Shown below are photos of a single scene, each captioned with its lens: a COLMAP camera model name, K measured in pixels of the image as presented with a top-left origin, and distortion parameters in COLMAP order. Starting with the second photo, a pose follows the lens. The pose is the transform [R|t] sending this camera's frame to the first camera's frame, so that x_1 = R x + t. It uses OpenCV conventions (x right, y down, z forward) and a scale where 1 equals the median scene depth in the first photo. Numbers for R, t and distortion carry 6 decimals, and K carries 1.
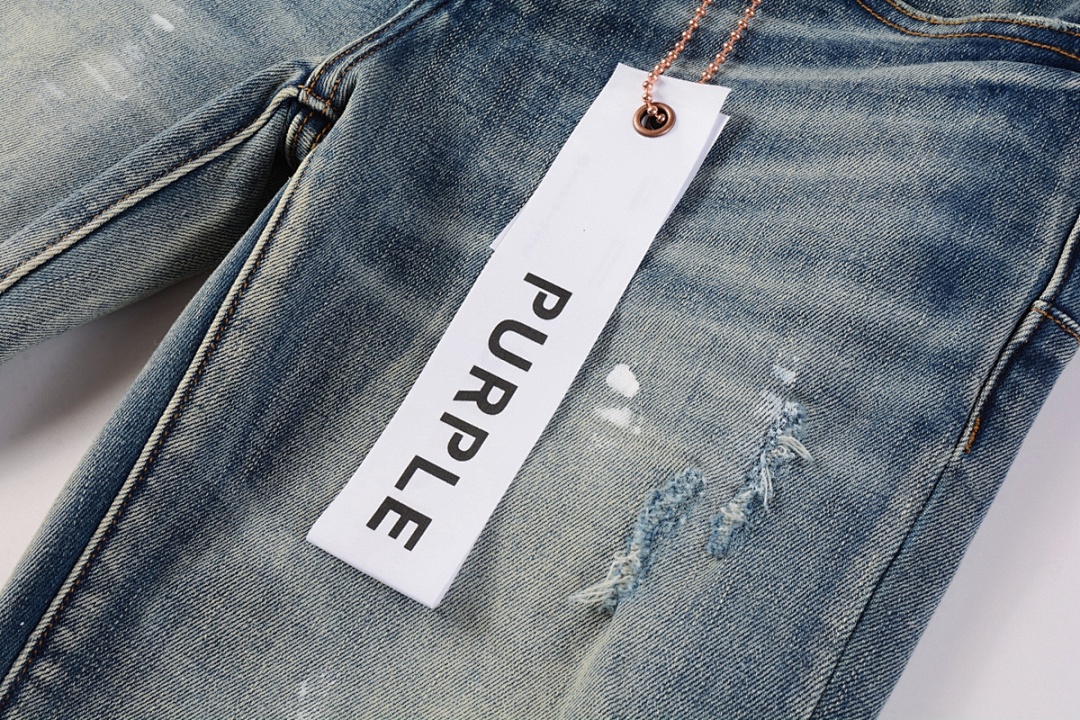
lens RADIAL K [[1130.8, 0, 540.0], [0, 1130.8, 360.0], [0, 0, 1]] dist [-0.015559, -0.013524]
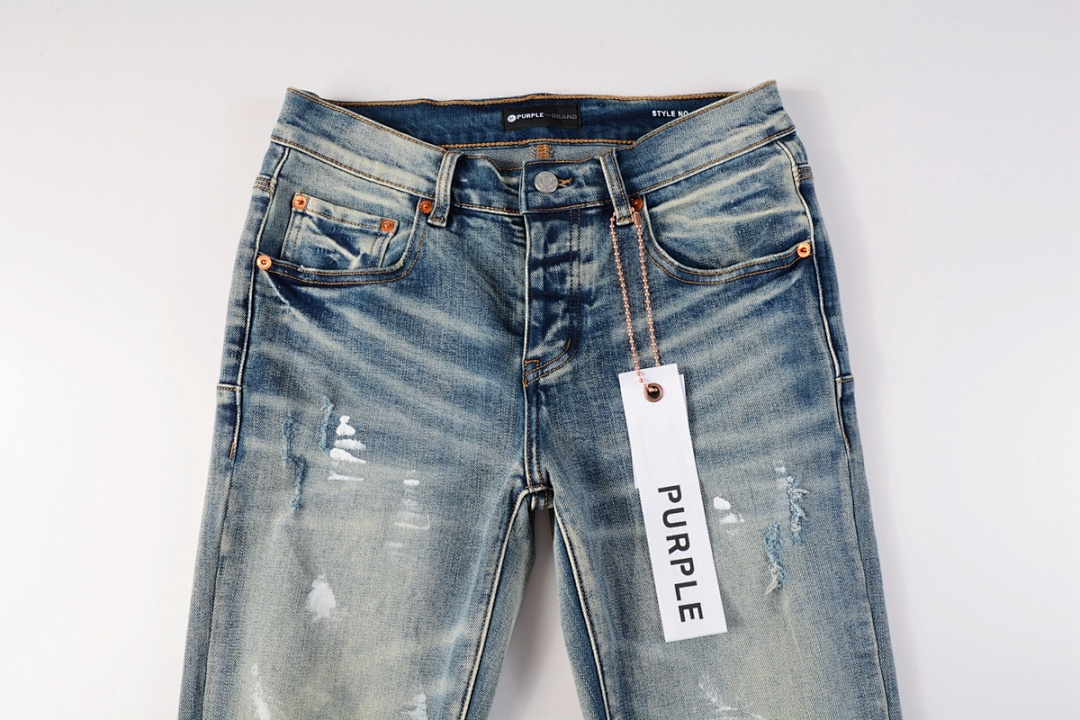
lens RADIAL K [[740.3, 0, 540.0], [0, 740.3, 360.0], [0, 0, 1]] dist [-0.071165, -0.002481]
pose [[0.782931, -0.602779, 0.153872, -0.276662], [0.555495, 0.788730, 0.263306, -0.828340], [-0.280079, -0.120676, 0.952362, -0.325050]]
